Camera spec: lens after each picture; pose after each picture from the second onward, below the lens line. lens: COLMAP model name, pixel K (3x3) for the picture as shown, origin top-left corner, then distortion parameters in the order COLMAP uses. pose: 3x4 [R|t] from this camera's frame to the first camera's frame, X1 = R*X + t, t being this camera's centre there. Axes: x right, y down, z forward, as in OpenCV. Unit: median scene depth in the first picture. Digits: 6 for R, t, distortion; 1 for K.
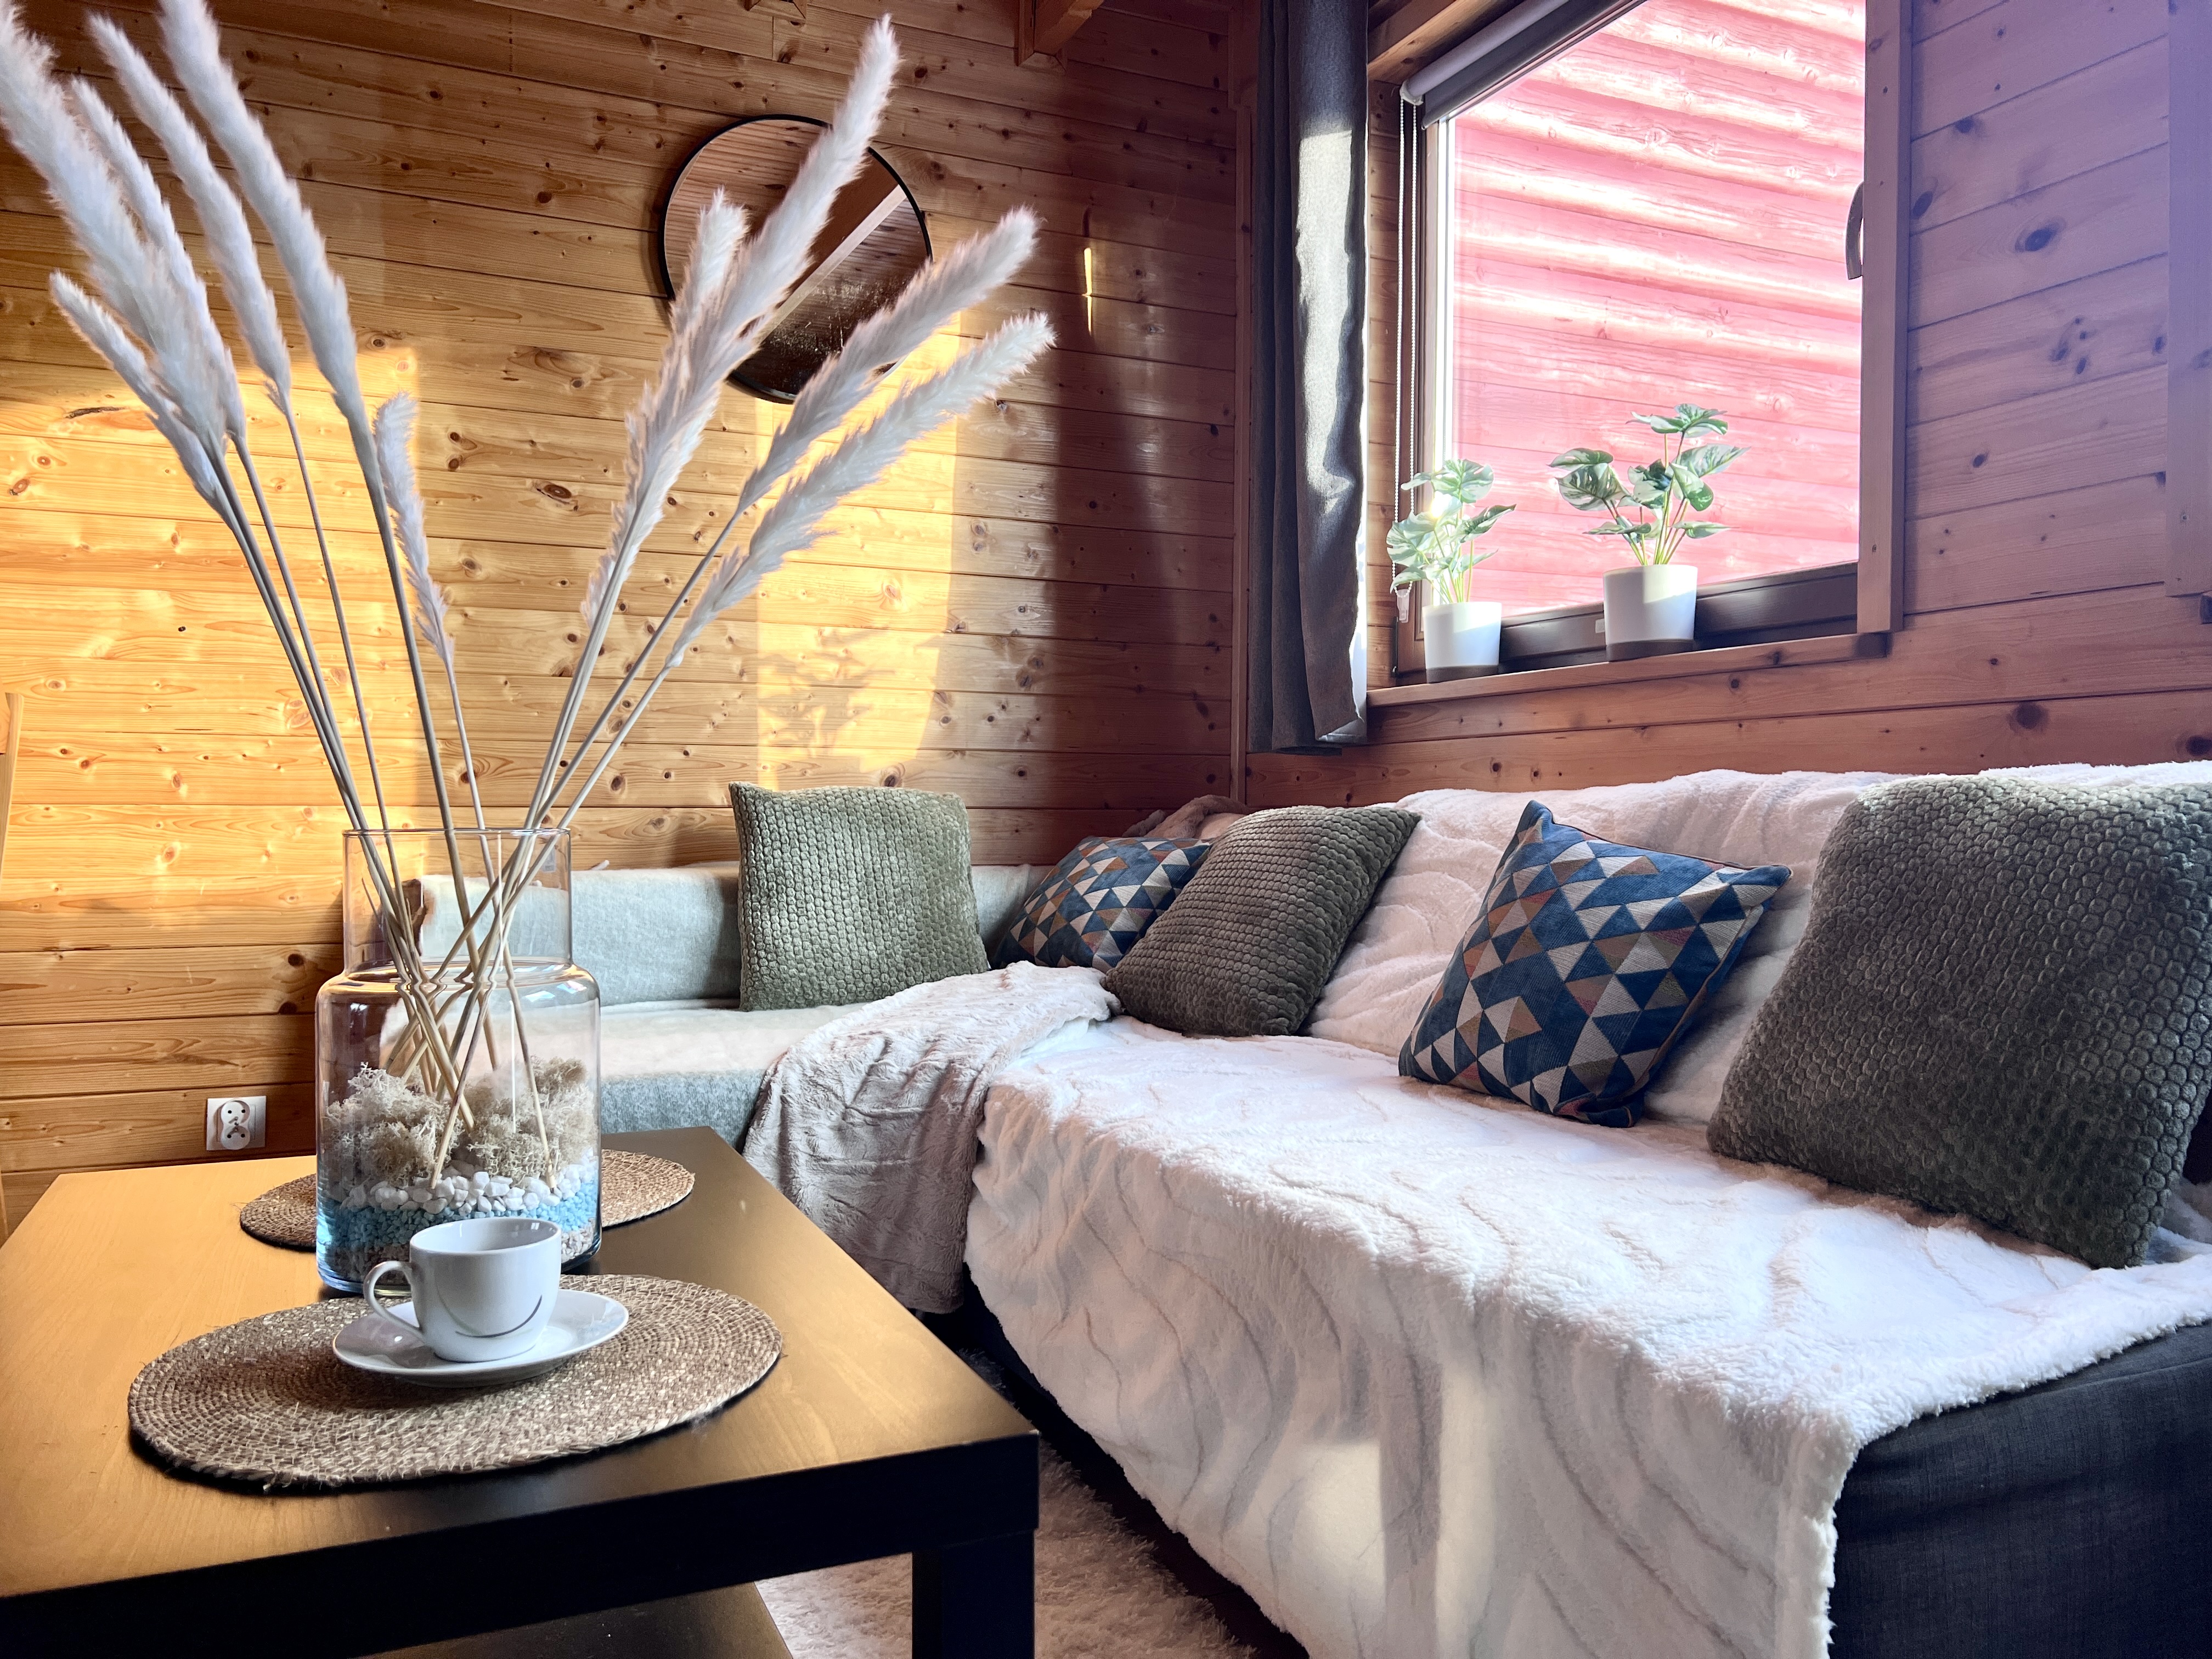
lens RADIAL K [[1671.3, 0, 1112.8], [0, 1671.3, 840.7], [0, 0, 1]] dist [0.051779, -0.065089]
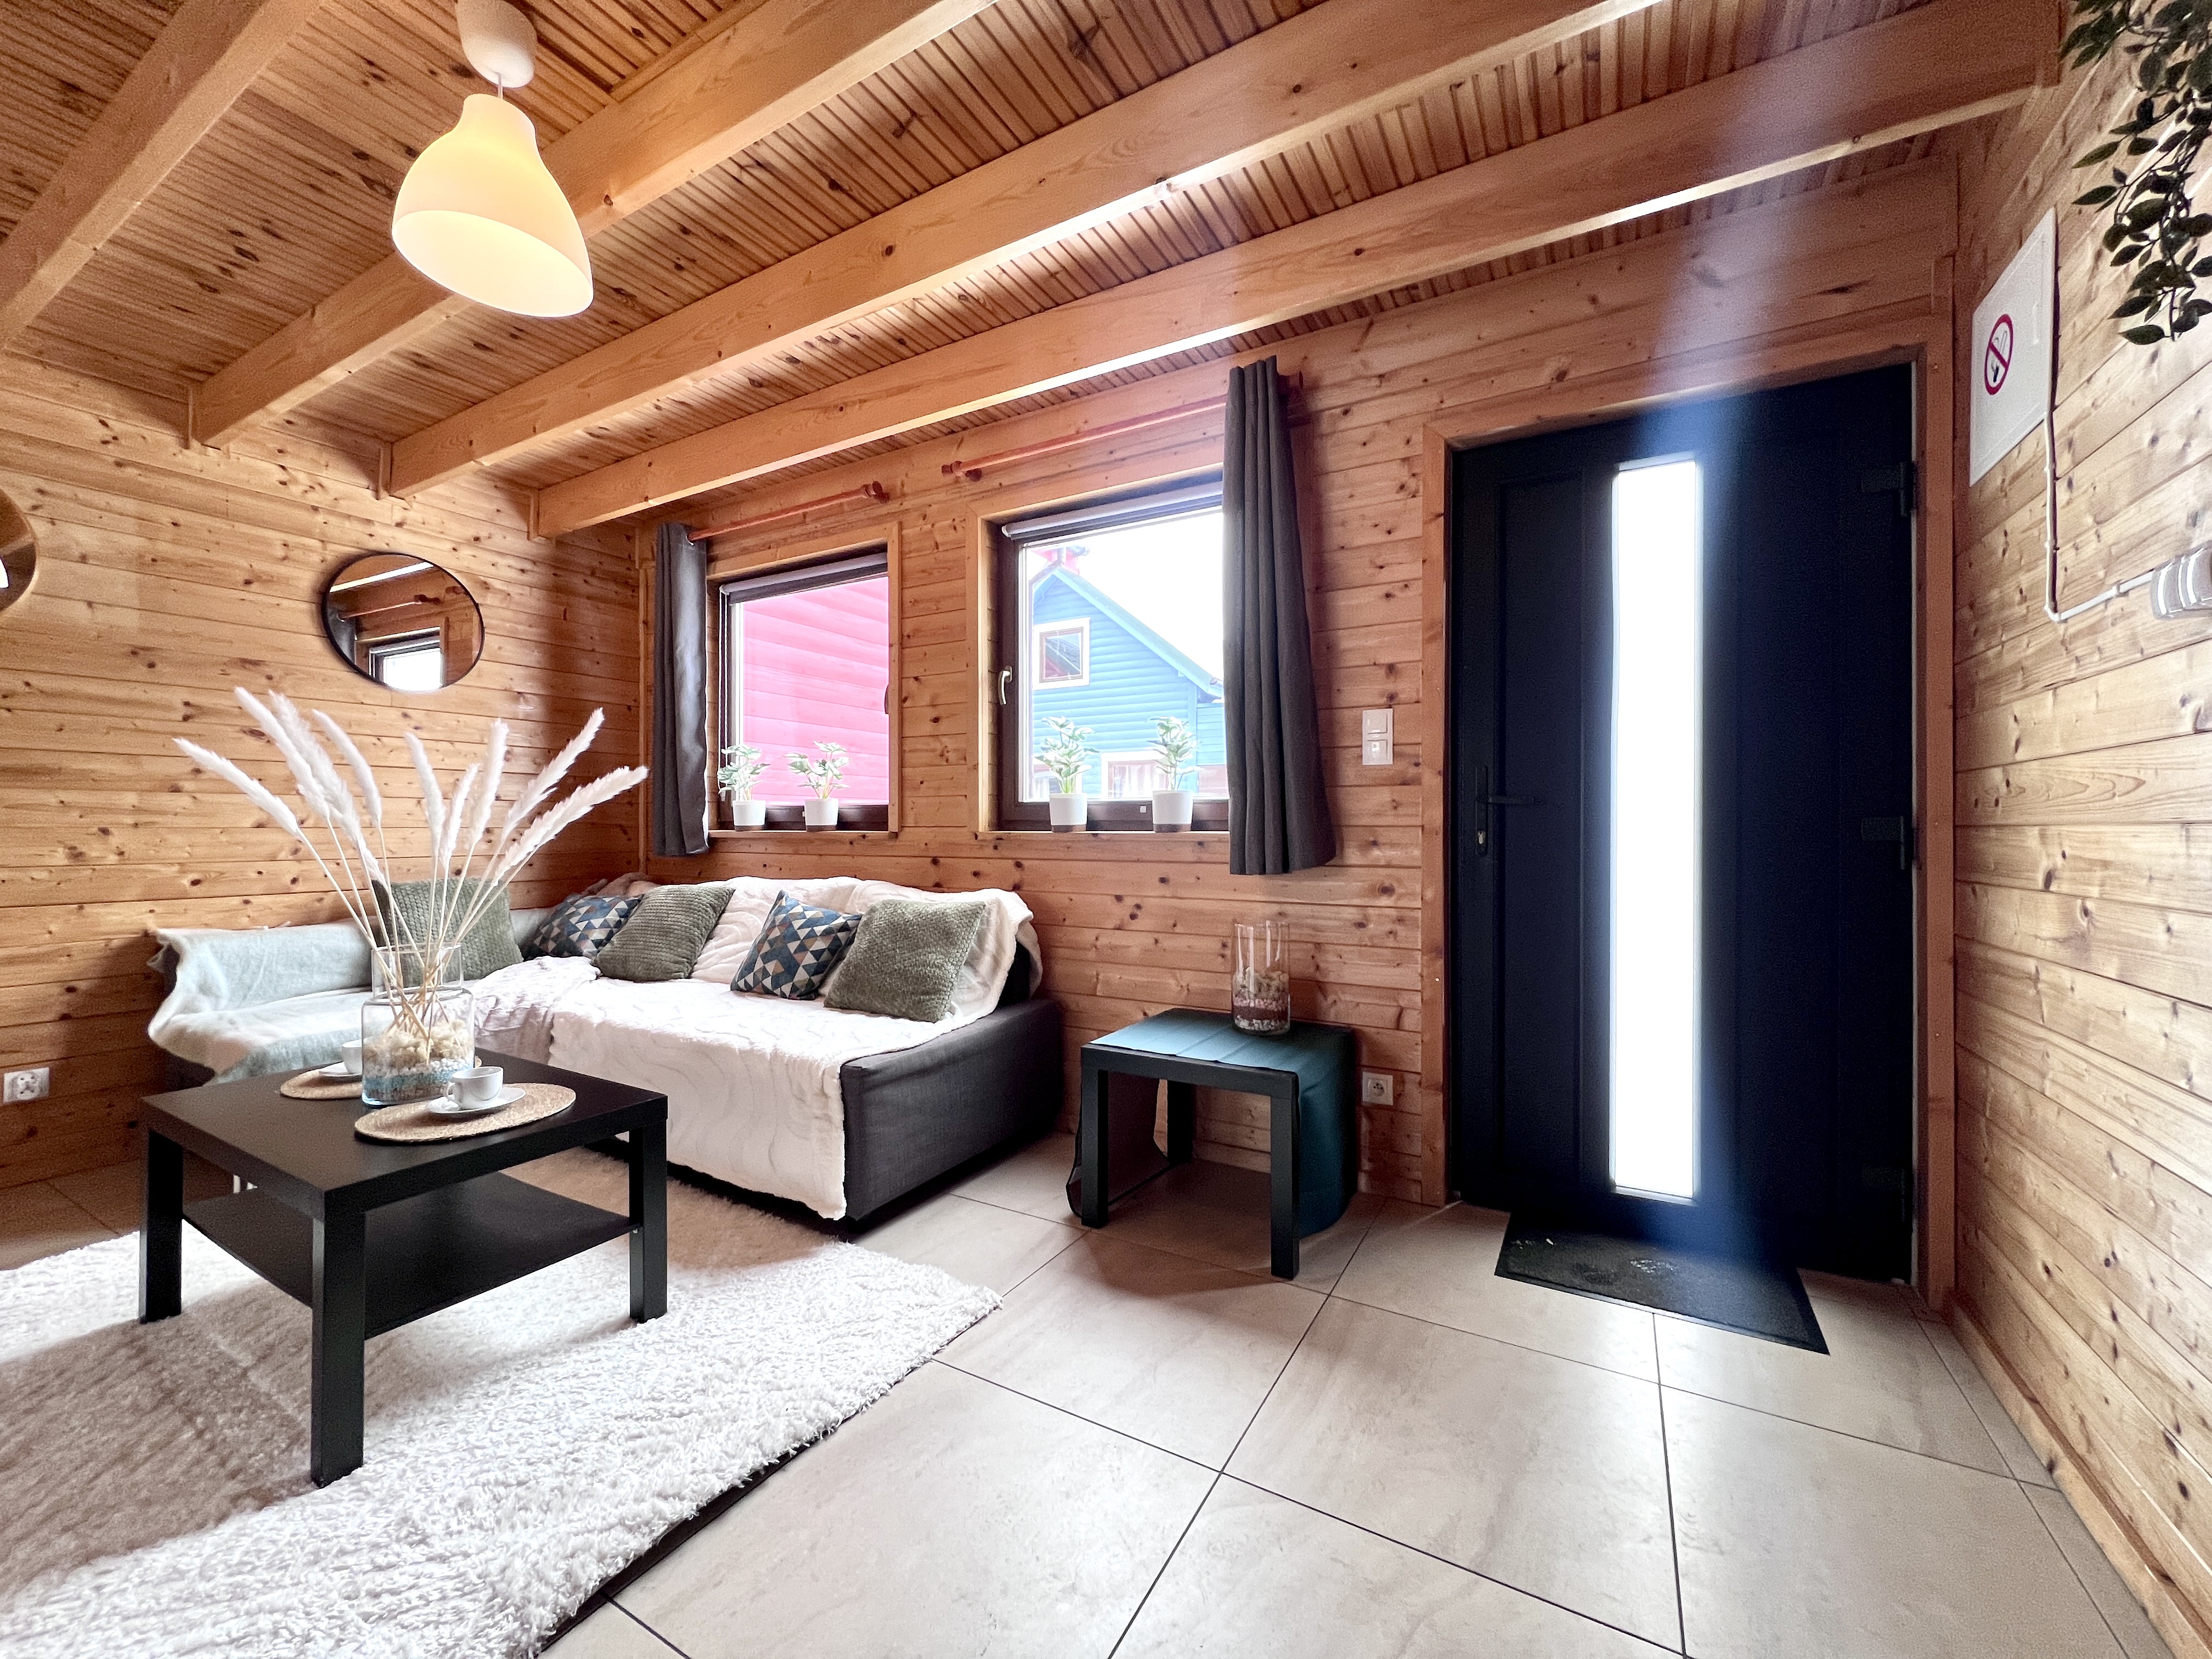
lens RADIAL K [[880.2, 0, 1114.2], [0, 880.2, 829.2], [0, 0, 1]] dist [0.000223, 0.000013]
pose [[0.814754, -0.003510, 0.579796, -0.123466], [0.011010, 0.999895, -0.009419, -0.083378], [-0.579702, 0.014058, 0.814707, -0.438482]]
